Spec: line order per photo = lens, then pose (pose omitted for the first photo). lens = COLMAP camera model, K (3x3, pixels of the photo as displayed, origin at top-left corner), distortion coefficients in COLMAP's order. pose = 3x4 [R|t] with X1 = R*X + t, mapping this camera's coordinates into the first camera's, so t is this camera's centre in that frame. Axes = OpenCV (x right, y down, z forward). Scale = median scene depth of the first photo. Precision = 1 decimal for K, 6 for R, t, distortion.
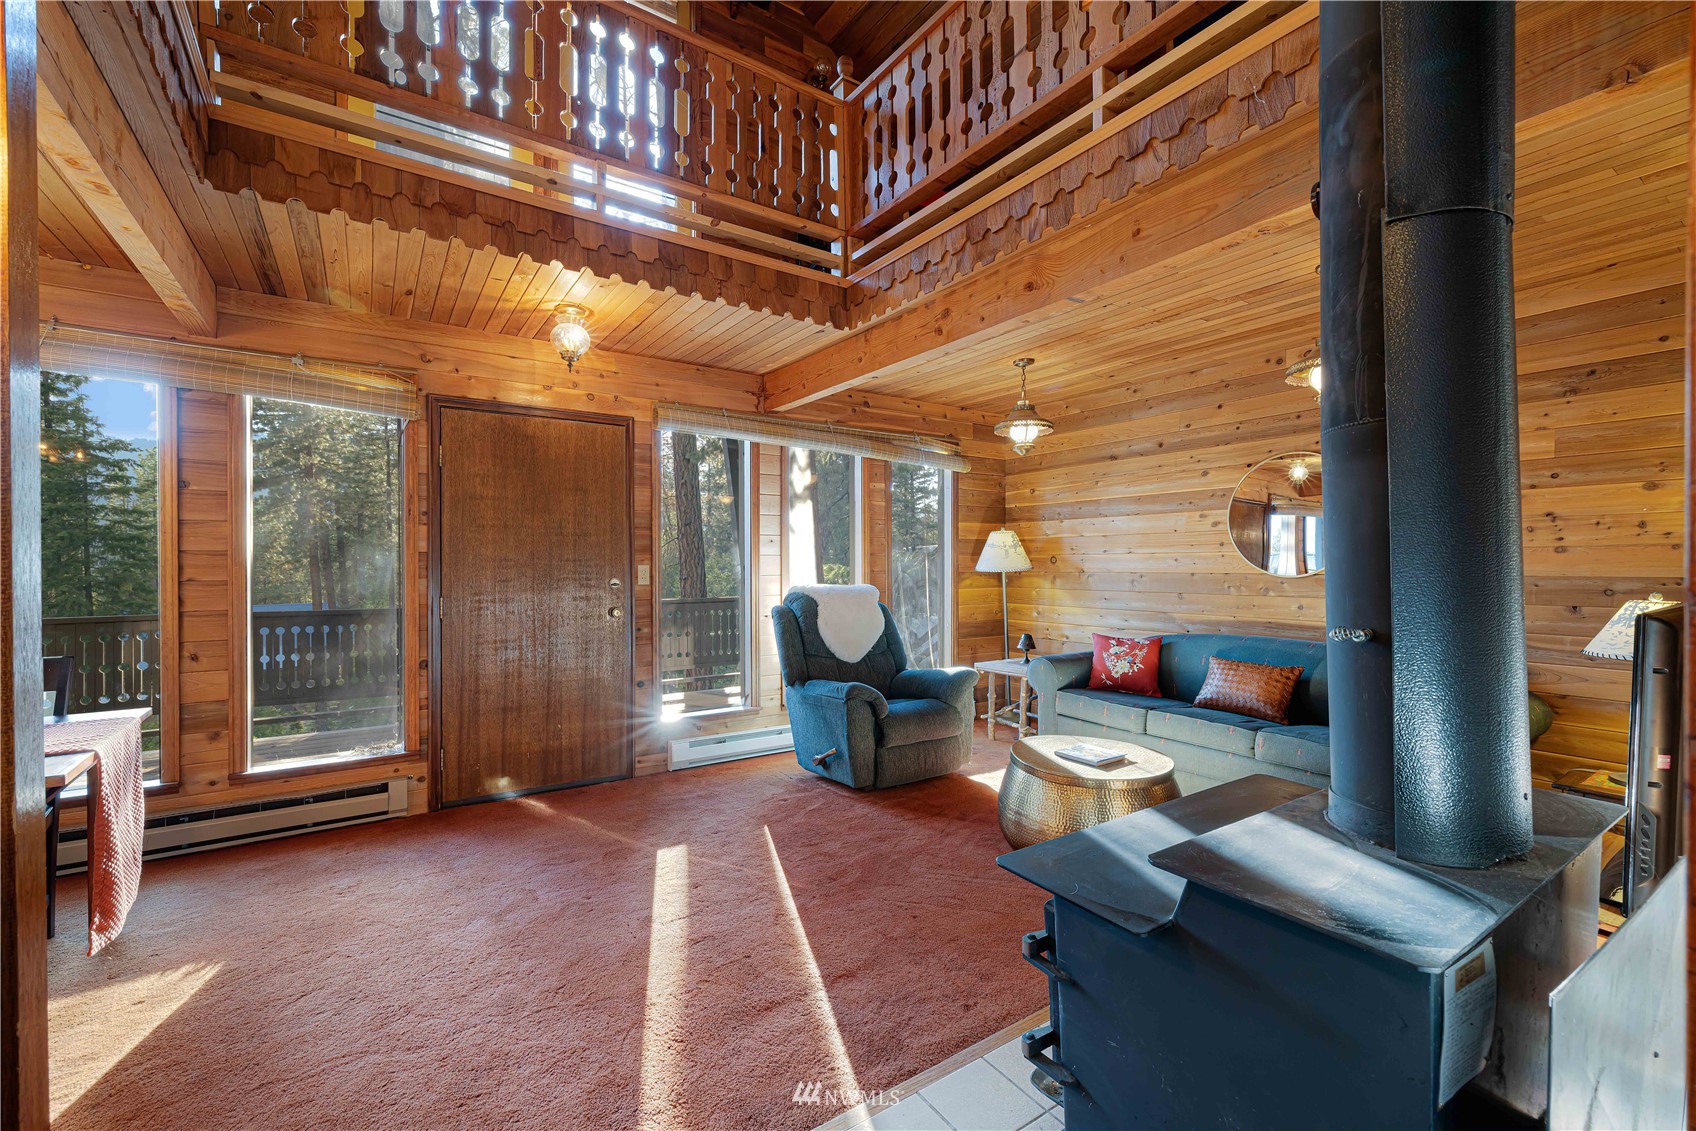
lens RADIAL K [[708.7, 0, 844.5], [0, 708.7, 568.3], [0, 0, 1]] dist [0.002037, 0.000416]
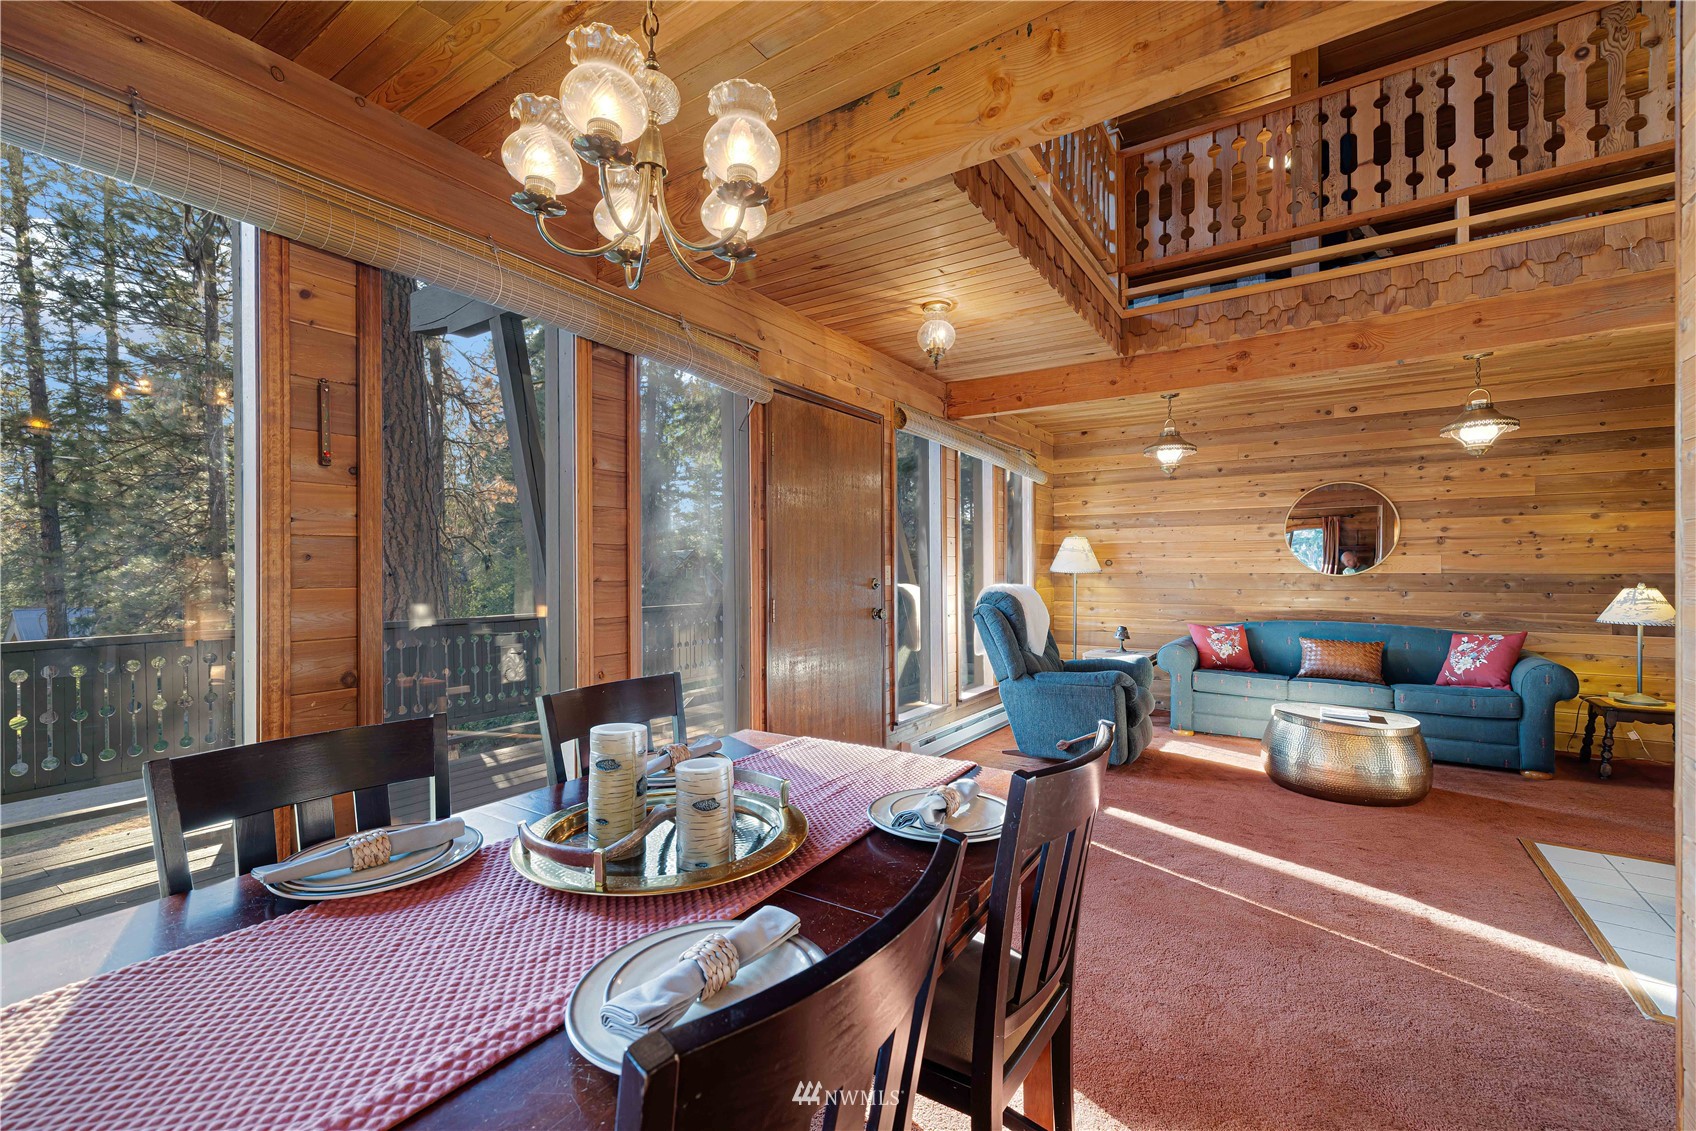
lens RADIAL K [[708.7, 0, 844.5], [0, 708.7, 568.3], [0, 0, 1]] dist [0.002037, 0.000416]
pose [[0.928957, 0.001274, 0.370184, -0.693277], [0.001509, 0.999973, -0.007228, 0.006329], [-0.370183, 0.007273, 0.928930, 0.103839]]
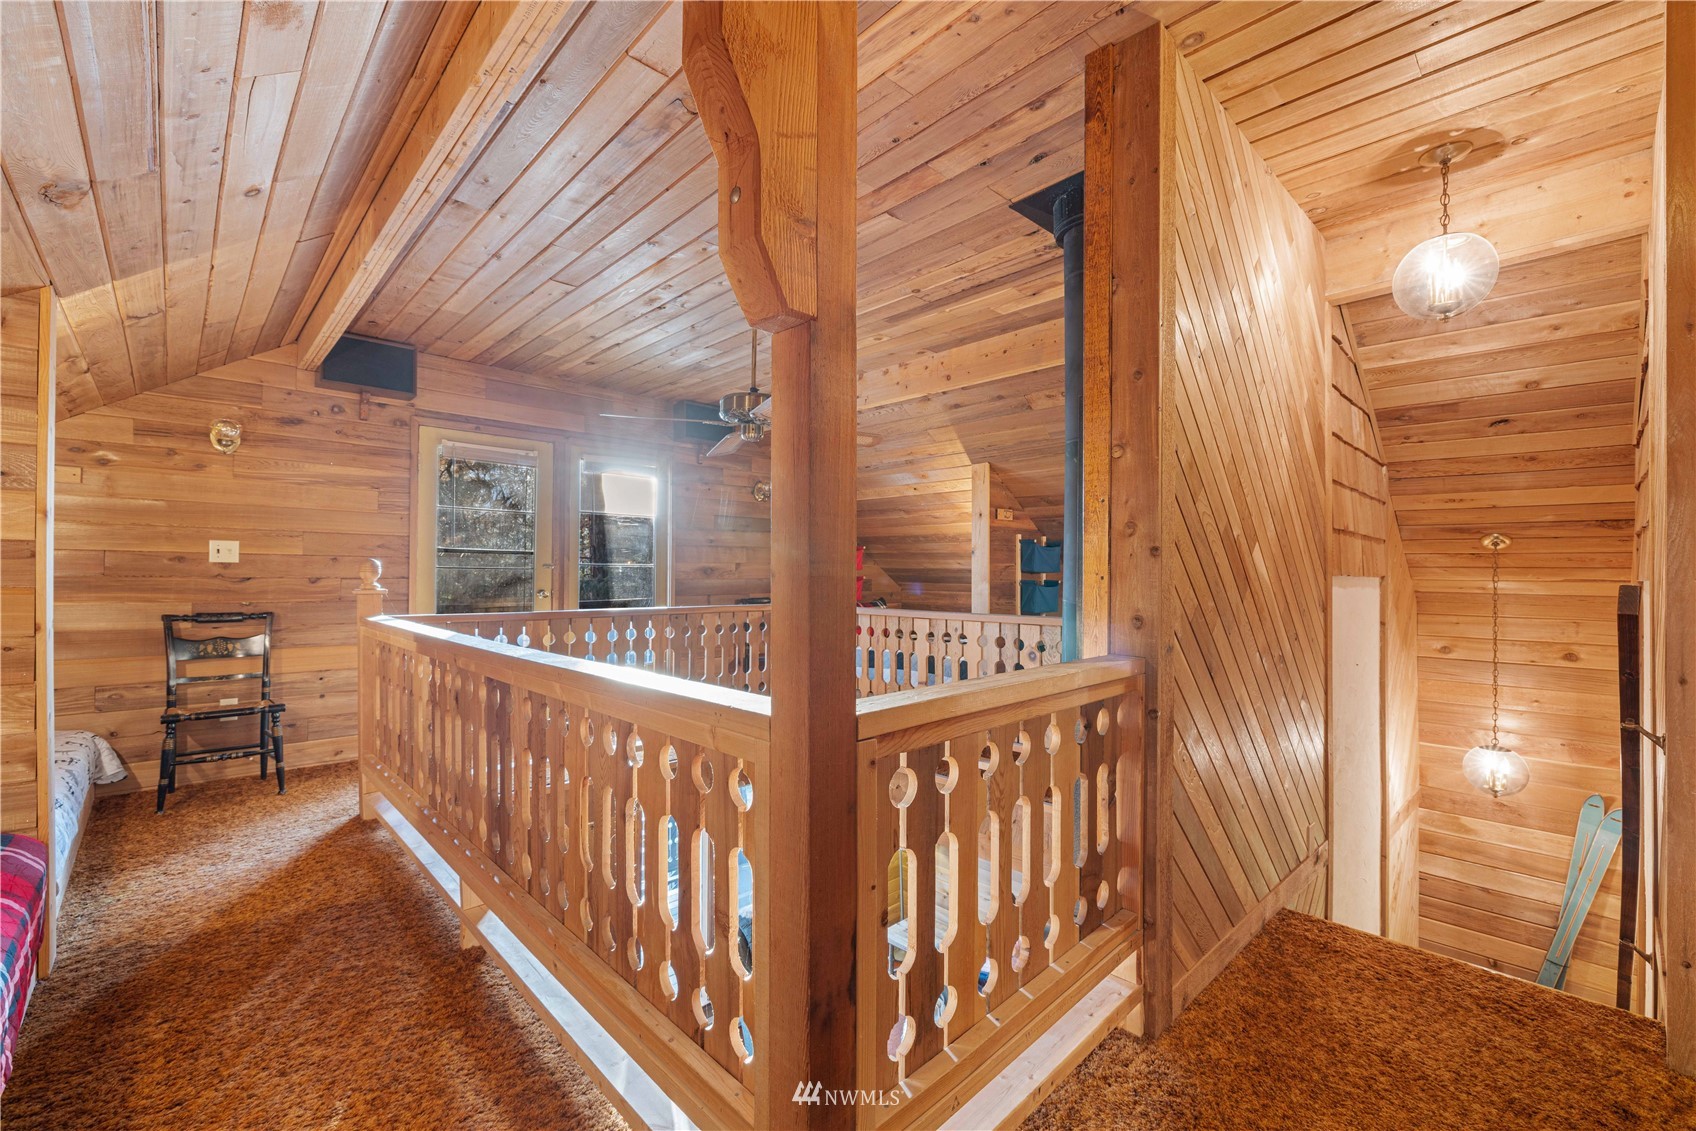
lens RADIAL K [[708.7, 0, 844.5], [0, 708.7, 568.3], [0, 0, 1]] dist [0.002037, 0.000416]
pose [[0.986444, 0.006987, 0.163949, -0.108737], [-0.005886, 0.999957, -0.007197, -0.610333], [-0.163992, 0.006134, 0.986443, -0.310985]]
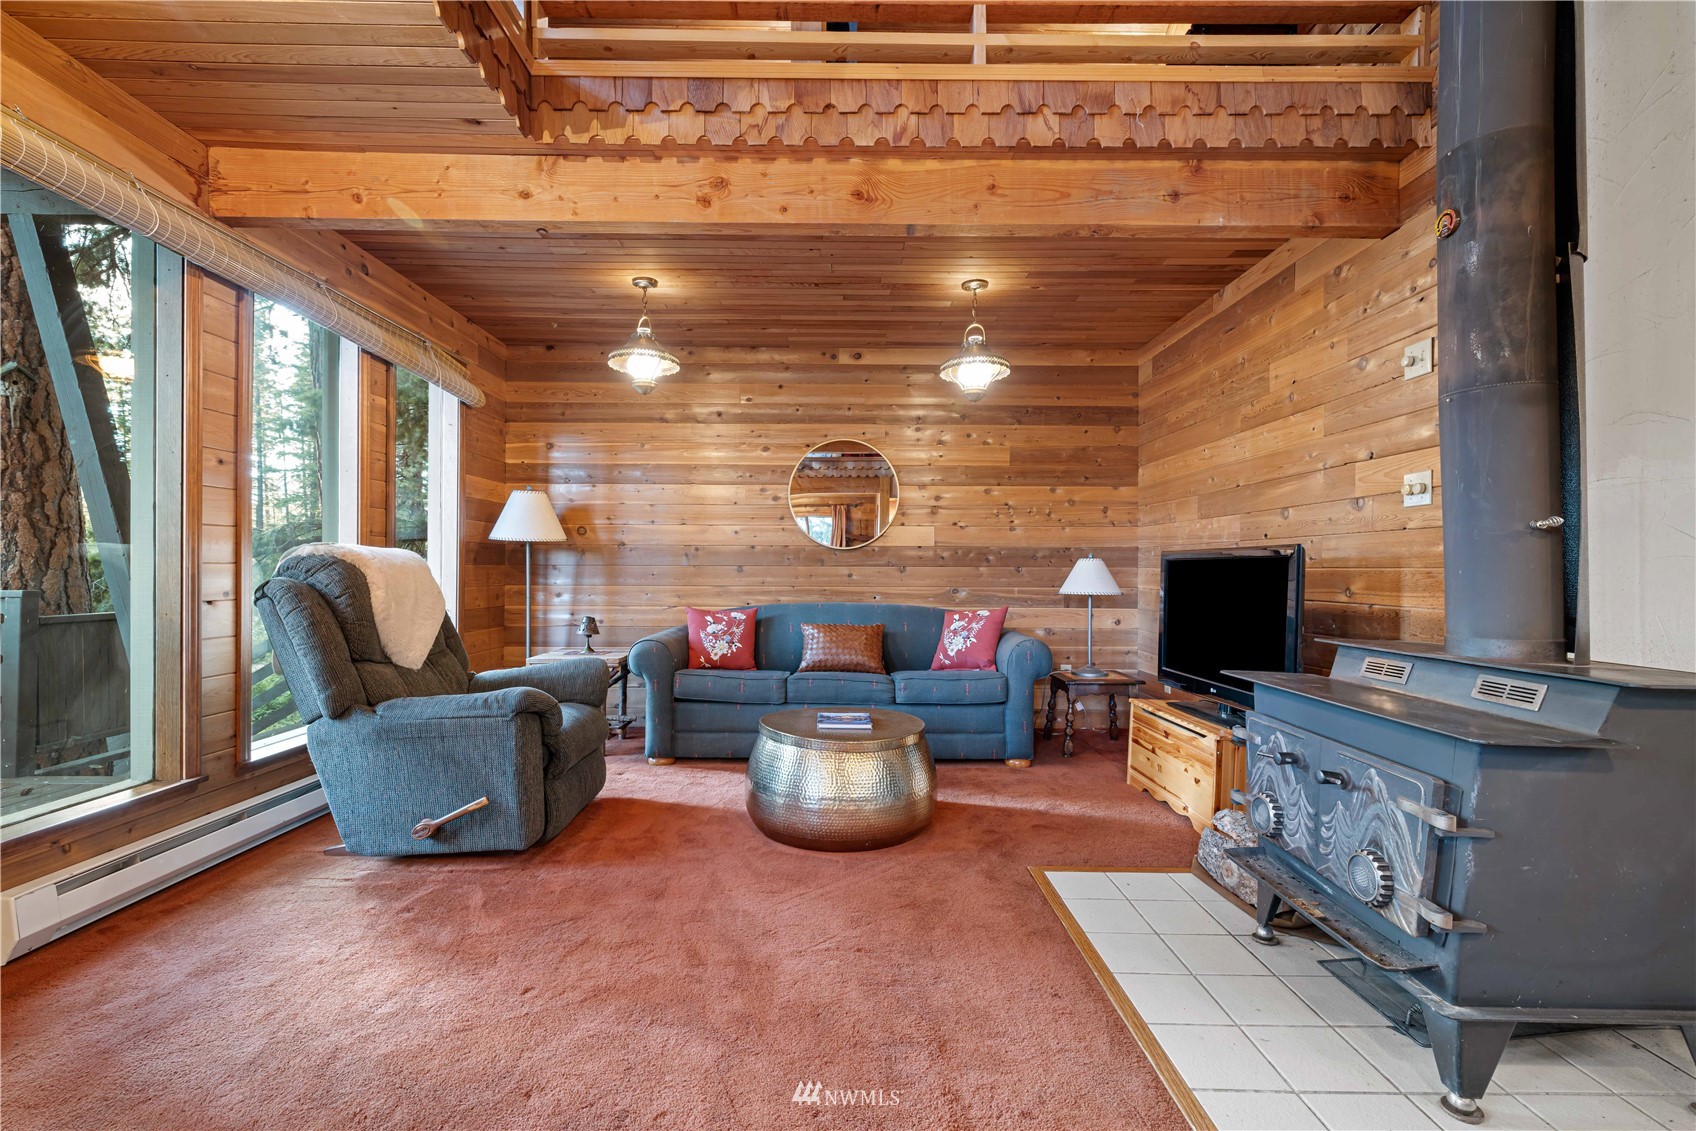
lens RADIAL K [[736.2, 0, 844.0], [0, 736.2, 567.2], [0, 0, 1]] dist [0.001222, 0.000307]
pose [[0.553876, 0.008116, 0.832559, -0.334142], [-0.001876, 0.999962, -0.008500, 0.049577], [-0.832597, 0.003146, 0.553870, 0.332171]]
